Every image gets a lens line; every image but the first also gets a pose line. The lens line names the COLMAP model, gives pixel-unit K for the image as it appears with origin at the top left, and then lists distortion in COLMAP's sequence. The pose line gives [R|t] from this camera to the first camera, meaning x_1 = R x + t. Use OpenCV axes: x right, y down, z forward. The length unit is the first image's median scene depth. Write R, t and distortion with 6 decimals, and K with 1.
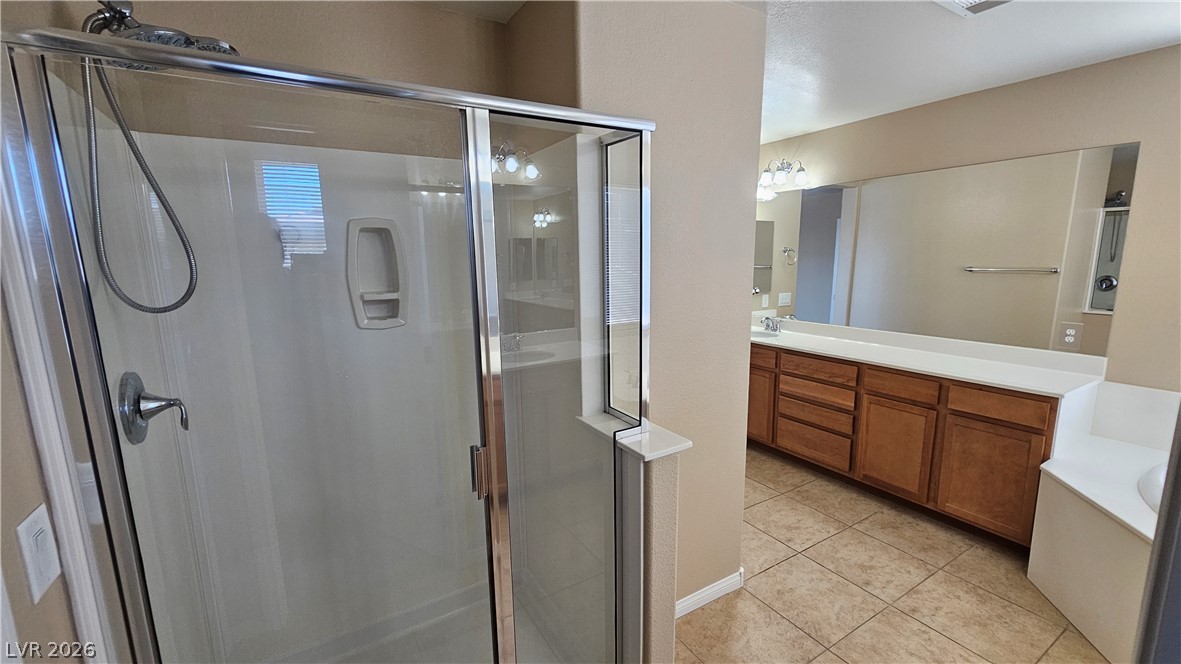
lens RADIAL K [[485.5, 0, 593.2], [0, 485.5, 337.5], [0, 0, 1]] dist [-0.008991, 0.004312]
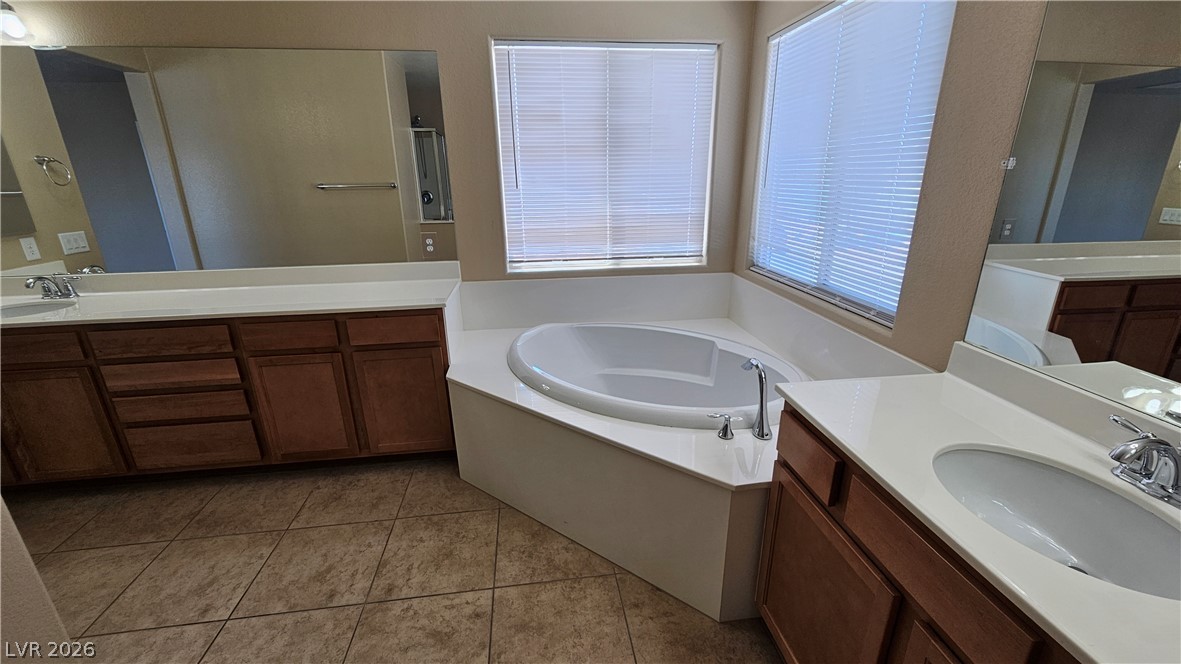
lens RADIAL K [[485.5, 0, 593.2], [0, 485.5, 337.5], [0, 0, 1]] dist [-0.008991, 0.004312]
pose [[0.399913, -0.287564, 0.870274, 0.143076], [0.159068, 0.956874, 0.243084, -0.010219], [-0.902644, 0.041221, 0.428409, 0.217498]]
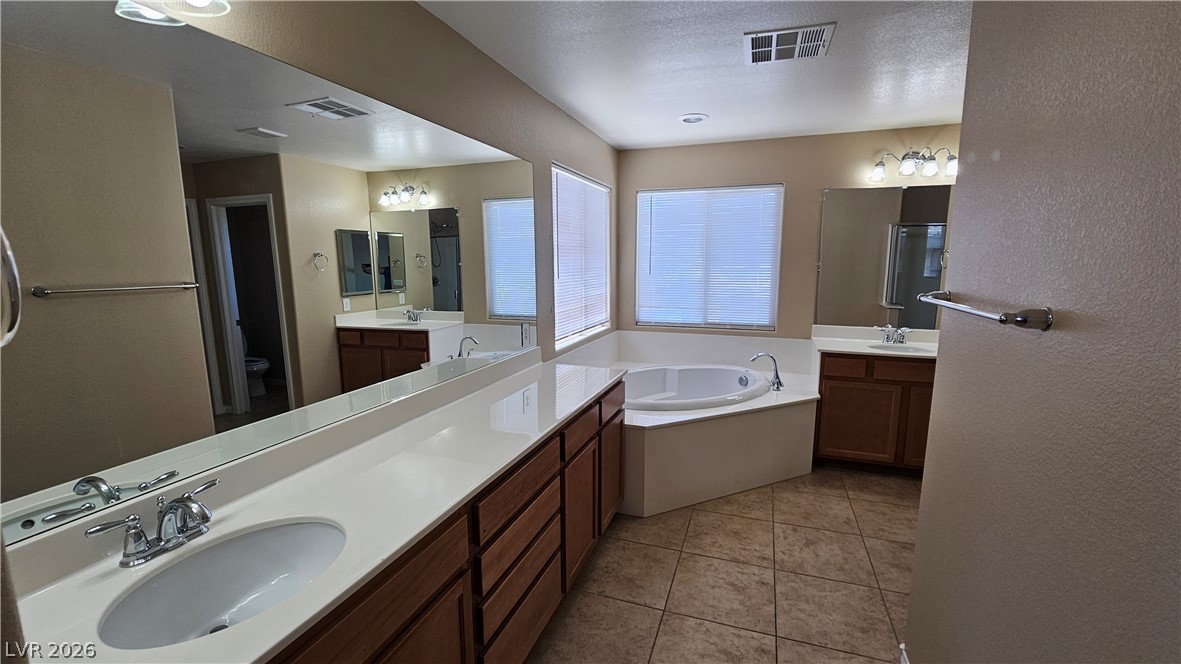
lens RADIAL K [[485.5, 0, 593.2], [0, 485.5, 337.5], [0, 0, 1]] dist [-0.008991, 0.004312]
pose [[-0.630184, -0.104653, 0.769361, 0.059327], [0.143895, 0.957969, 0.248174, -0.222007], [-0.762995, 0.267103, -0.588638, 1.395134]]
